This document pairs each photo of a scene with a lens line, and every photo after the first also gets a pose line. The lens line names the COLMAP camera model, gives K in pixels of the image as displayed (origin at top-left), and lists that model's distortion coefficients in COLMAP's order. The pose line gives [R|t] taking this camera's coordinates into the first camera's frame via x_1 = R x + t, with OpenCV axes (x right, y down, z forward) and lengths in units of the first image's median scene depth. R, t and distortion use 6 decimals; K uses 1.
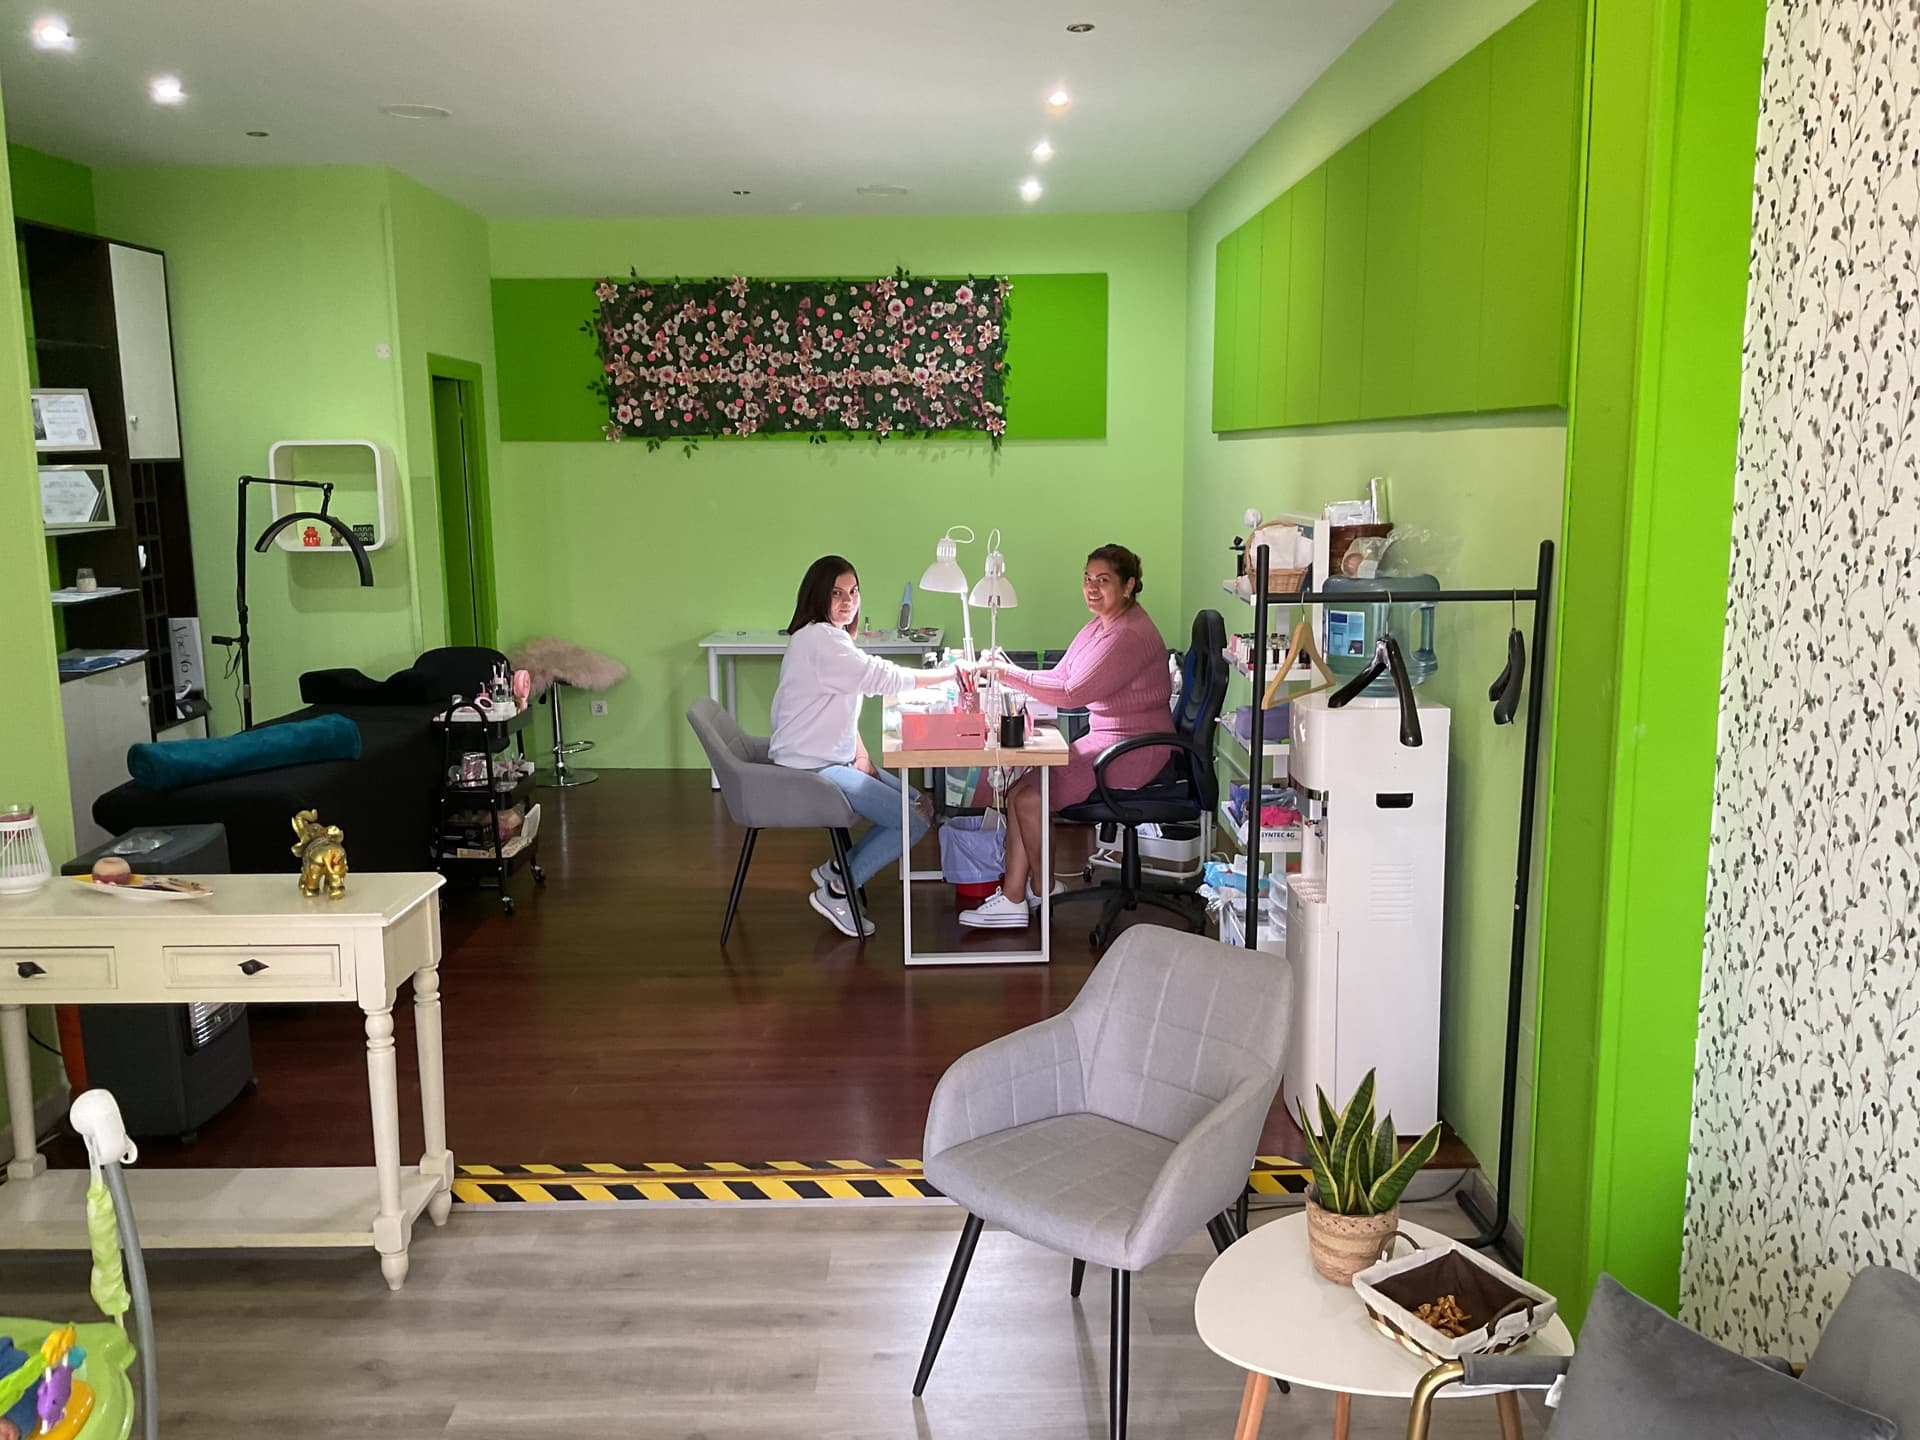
lens RADIAL K [[1593.0, 0, 962.8], [0, 1593.0, 724.0], [0, 0, 1]] dist [0.105615, -0.201067]
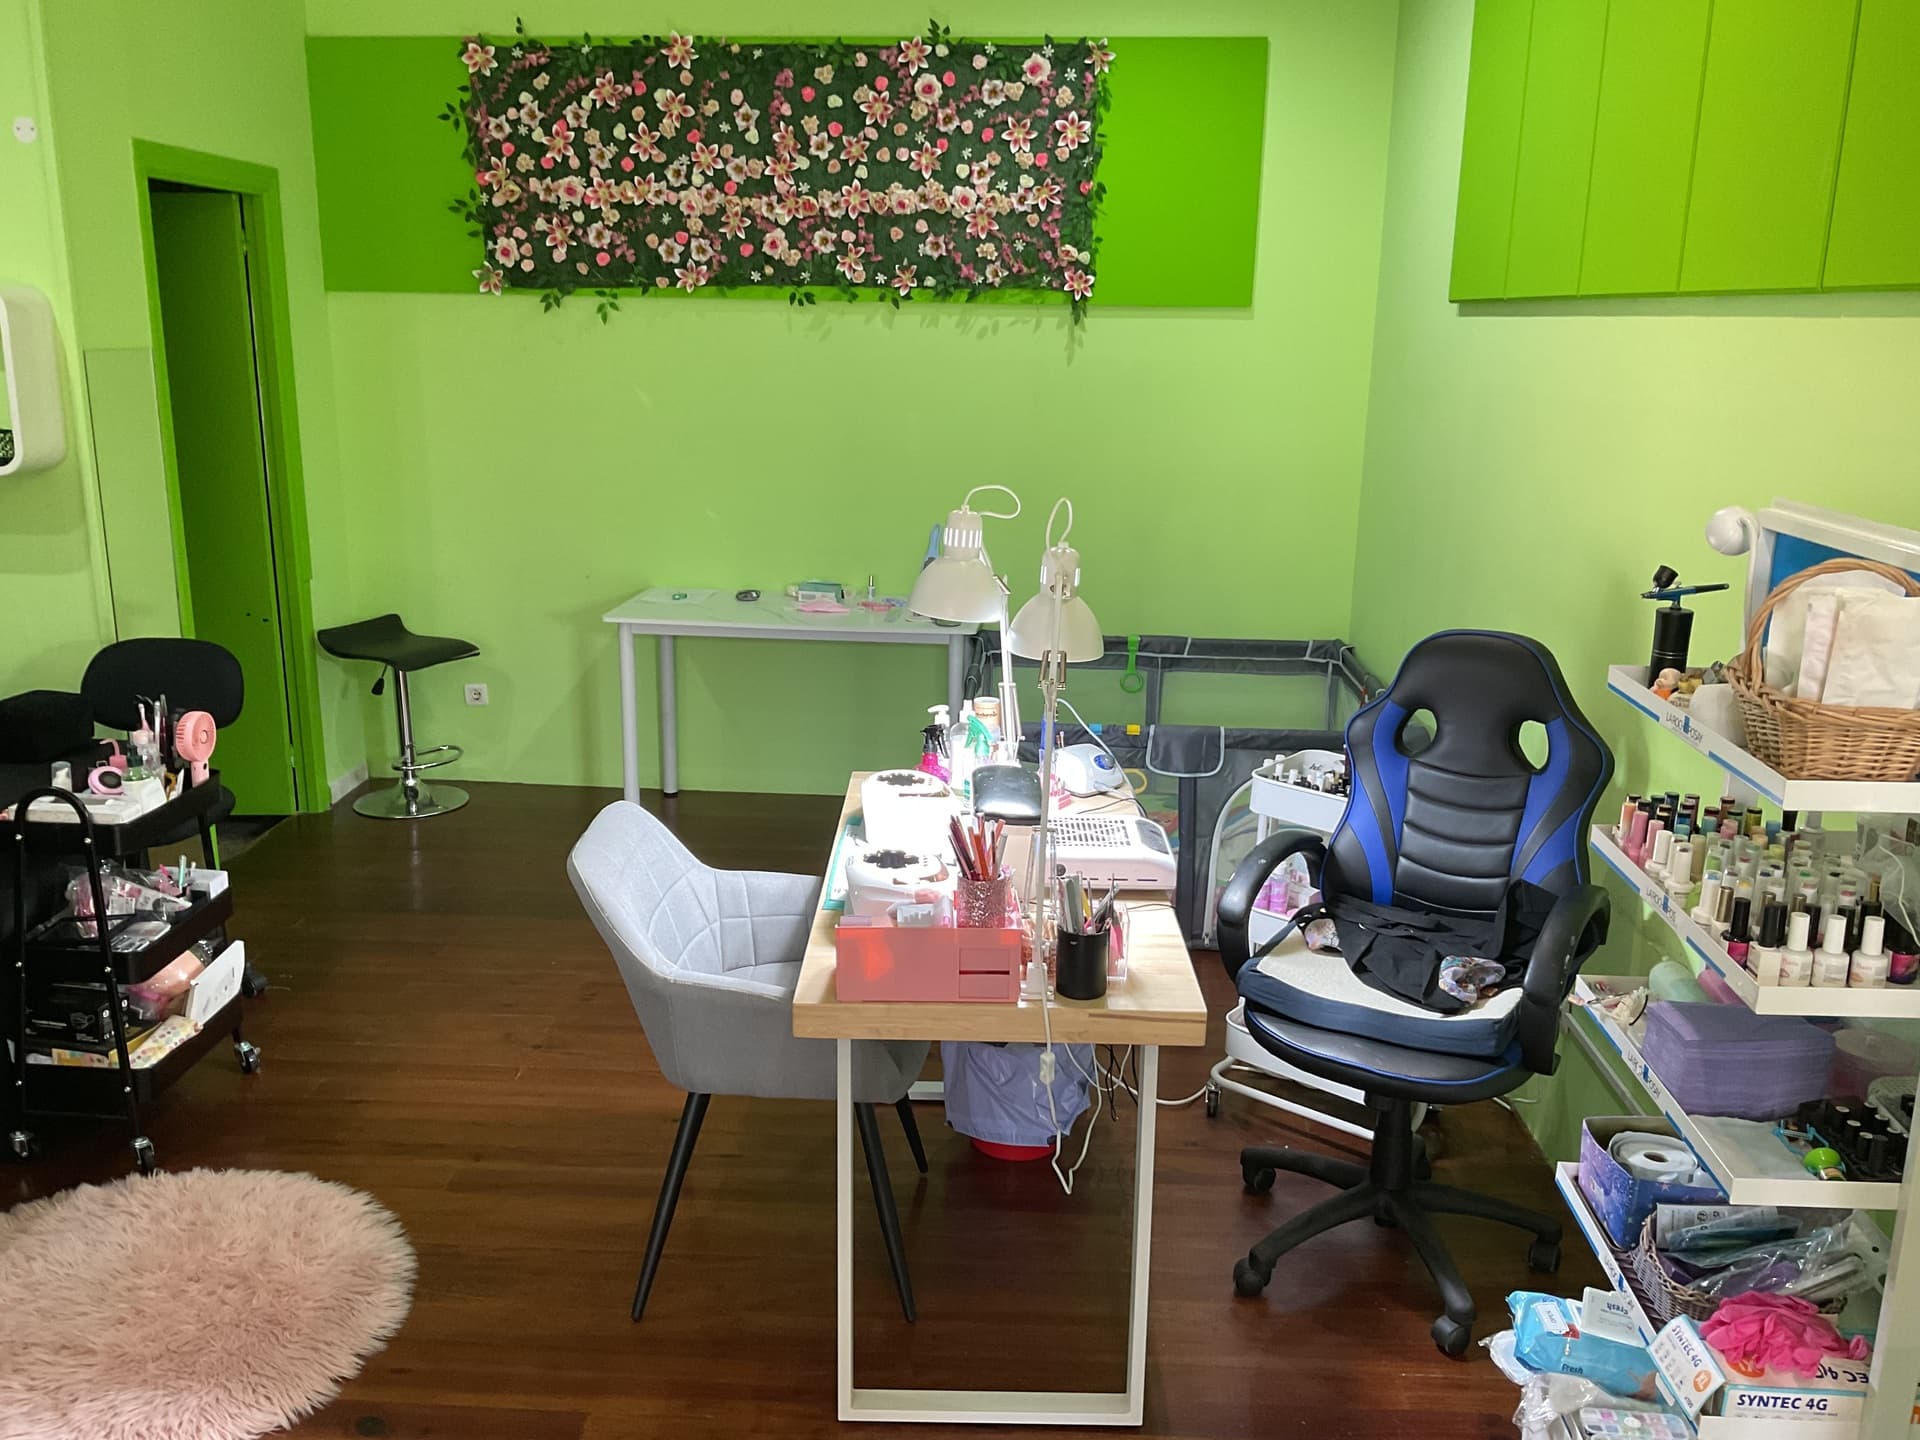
lens RADIAL K [[1593.0, 0, 955.9], [0, 1593.0, 720.0], [0, 0, 1]] dist [0.105615, -0.201067]
pose [[0.998140, 0.036566, -0.048786, 0.012401], [-0.032639, 0.996339, 0.079014, -0.082609], [0.051496, -0.077275, 0.995679, 0.461499]]
